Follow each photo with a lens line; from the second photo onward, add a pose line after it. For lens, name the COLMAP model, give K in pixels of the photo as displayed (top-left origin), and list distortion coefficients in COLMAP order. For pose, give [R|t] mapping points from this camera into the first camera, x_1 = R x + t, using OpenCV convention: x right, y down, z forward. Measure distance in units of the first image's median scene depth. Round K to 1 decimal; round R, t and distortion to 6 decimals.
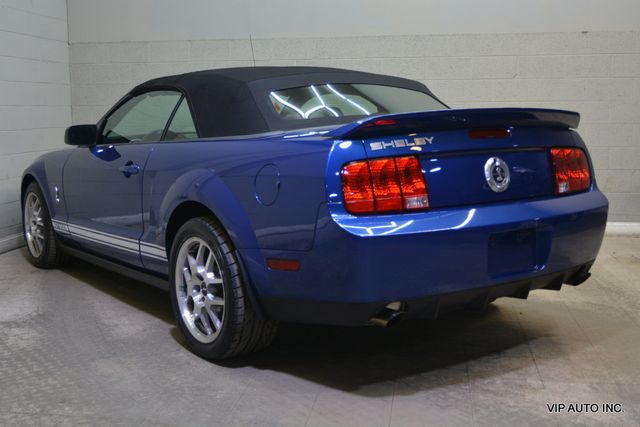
lens RADIAL K [[786.0, 0, 320.0], [0, 786.0, 213.5], [0, 0, 1]] dist [-0.012480, -0.006779]
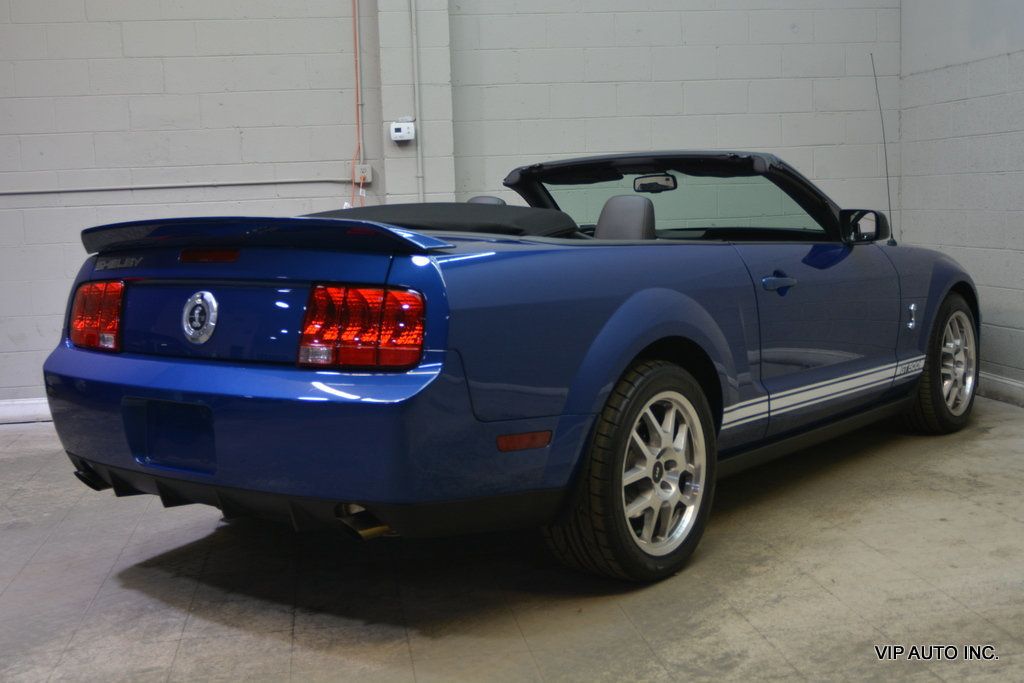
lens RADIAL K [[1271.4, 0, 512.0], [0, 1271.4, 341.5], [0, 0, 1]] dist [-0.001909, -0.013493]
pose [[0.288673, 0.107351, -0.951390, 1.203955], [-0.090632, 0.992296, 0.084467, -0.130984], [0.953128, 0.061844, 0.296178, 0.852200]]
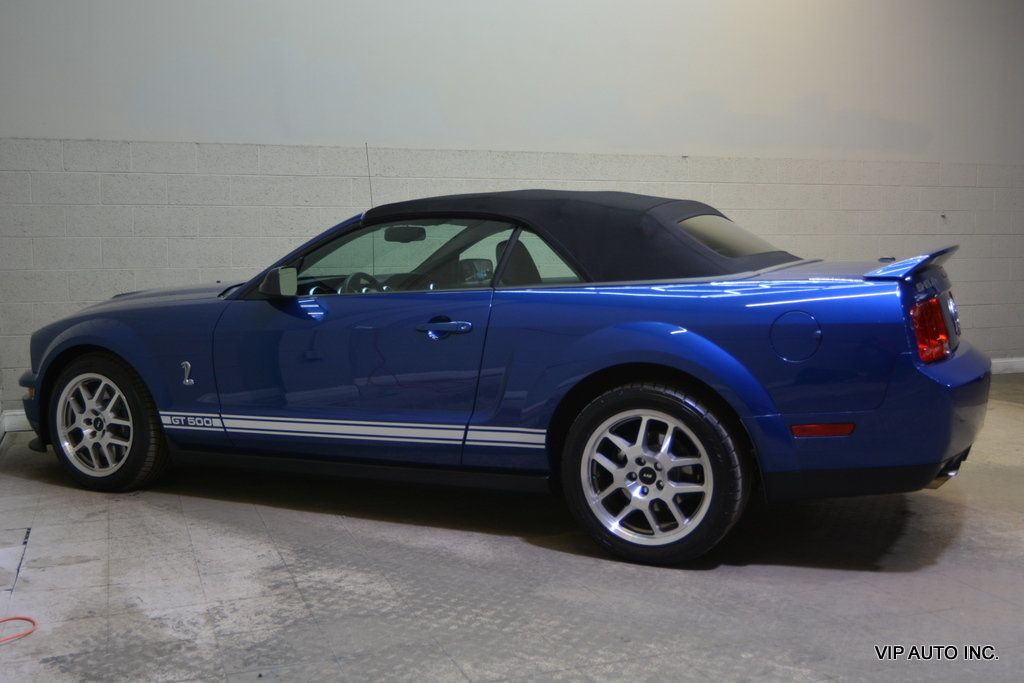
lens RADIAL K [[1055.2, 0, 512.0], [0, 1055.2, 341.5], [0, 0, 1]] dist [-0.002240, -0.014217]
pose [[0.875397, -0.041362, 0.481633, -0.757825], [0.059719, 0.997954, -0.022840, -0.020782], [-0.479702, 0.048757, 0.876075, 0.142966]]
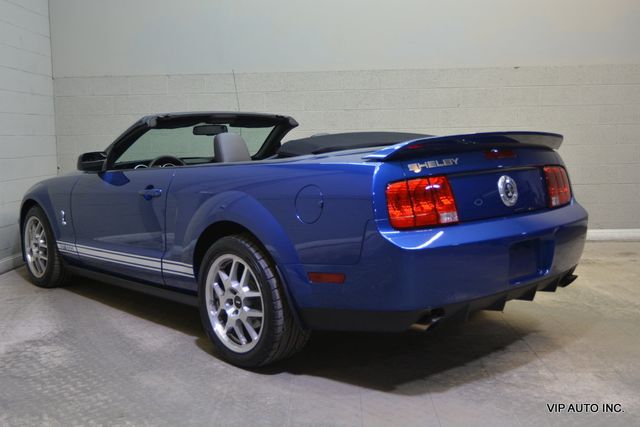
lens RADIAL K [[688.0, 0, 320.0], [0, 688.0, 213.5], [0, 0, 1]] dist [-0.012629, -0.001653]
pose [[0.993069, -0.023566, 0.115150, -0.140394], [0.025982, 0.999472, -0.019523, -0.004253], [-0.114629, 0.022379, 0.993156, 0.047641]]
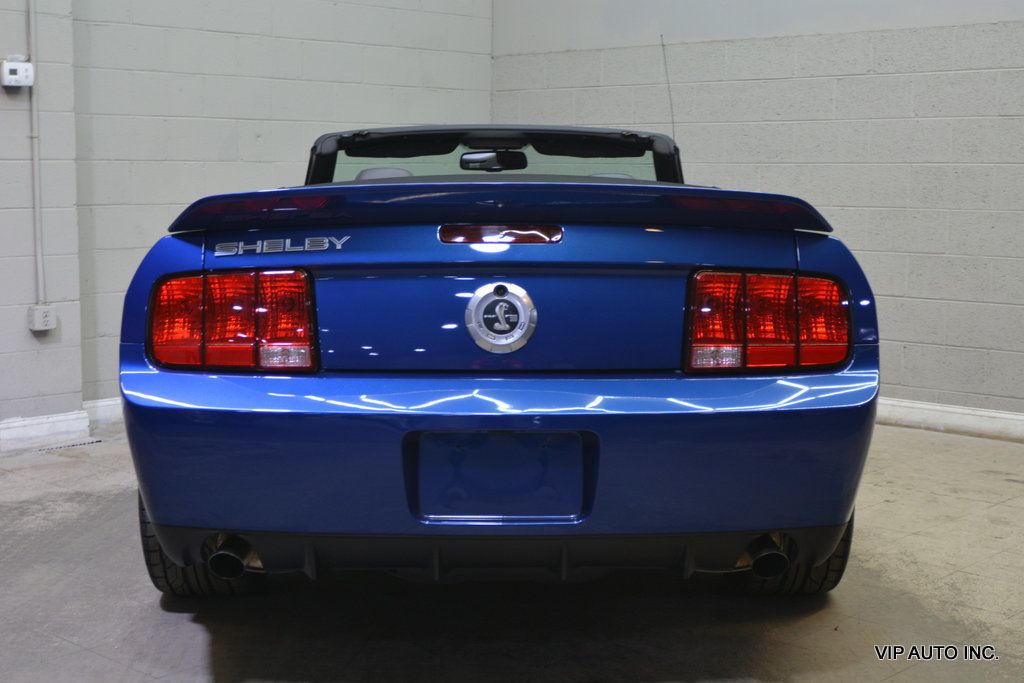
lens RADIAL K [[1467.8, 0, 512.0], [0, 1467.8, 341.5], [0, 0, 1]] dist [0.006805, -0.090158]
pose [[0.822814, 0.078841, -0.562816, 0.681188], [-0.084757, 0.996279, 0.015649, -0.044468], [0.561955, 0.034826, 0.826434, 0.212802]]
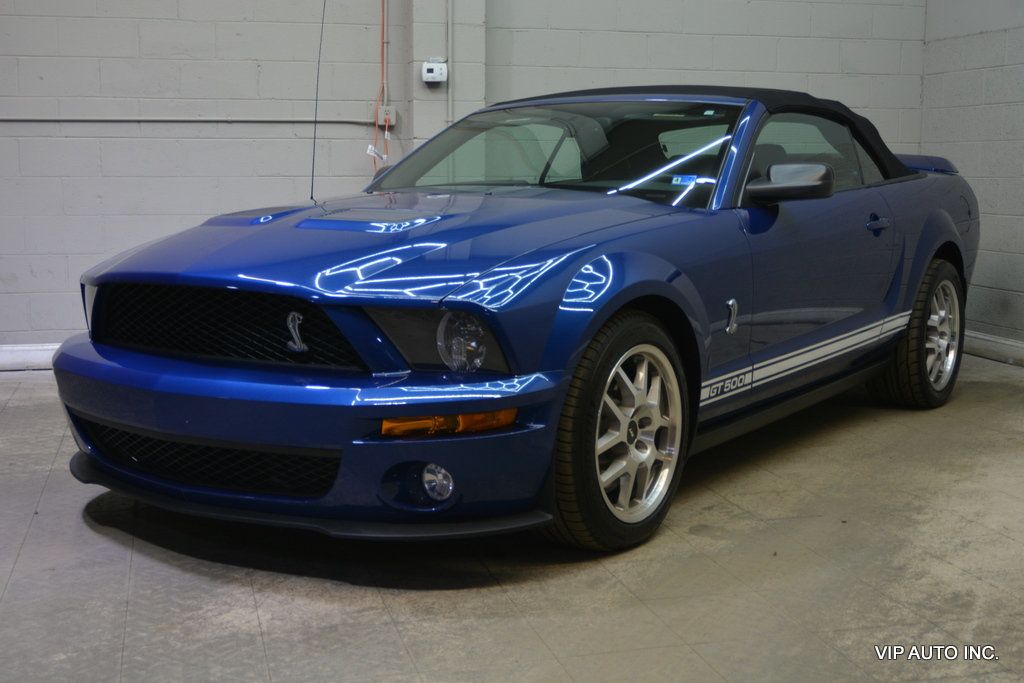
lens RADIAL K [[1327.6, 0, 512.0], [0, 1327.6, 341.5], [0, 0, 1]] dist [-0.002212, 0.009253]
pose [[0.390677, 0.131888, -0.911031, 1.124813], [-0.125229, 0.988097, 0.089342, -0.070797], [0.911970, 0.079184, 0.402543, 0.606768]]
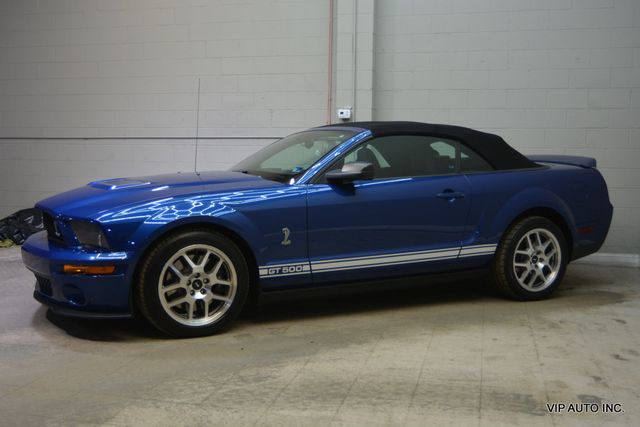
lens RADIAL K [[709.7, 0, 320.0], [0, 709.7, 213.5], [0, 0, 1]] dist [-0.005252, -0.002609]
pose [[-0.091261, 0.094548, -0.991328, 1.384704], [-0.137681, 0.984724, 0.106593, -0.193732], [0.986263, 0.146215, -0.076850, 1.379457]]
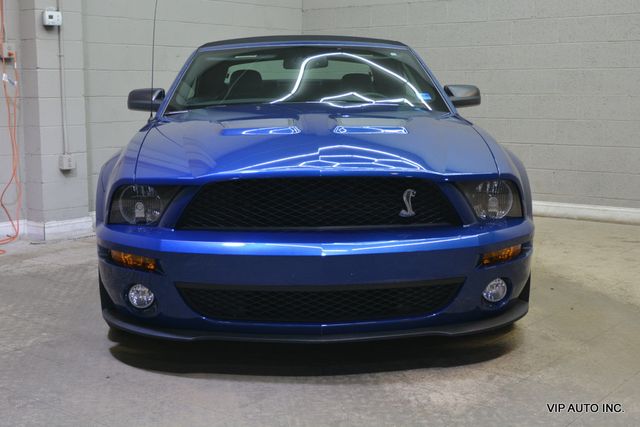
lens RADIAL K [[910.1, 0, 320.0], [0, 910.1, 213.5], [0, 0, 1]] dist [-0.008432, 0.022947]
pose [[0.870347, 0.073969, -0.486851, 0.591510], [-0.067562, 0.997242, 0.030733, 0.012882], [0.487781, 0.006144, 0.872944, -0.013136]]
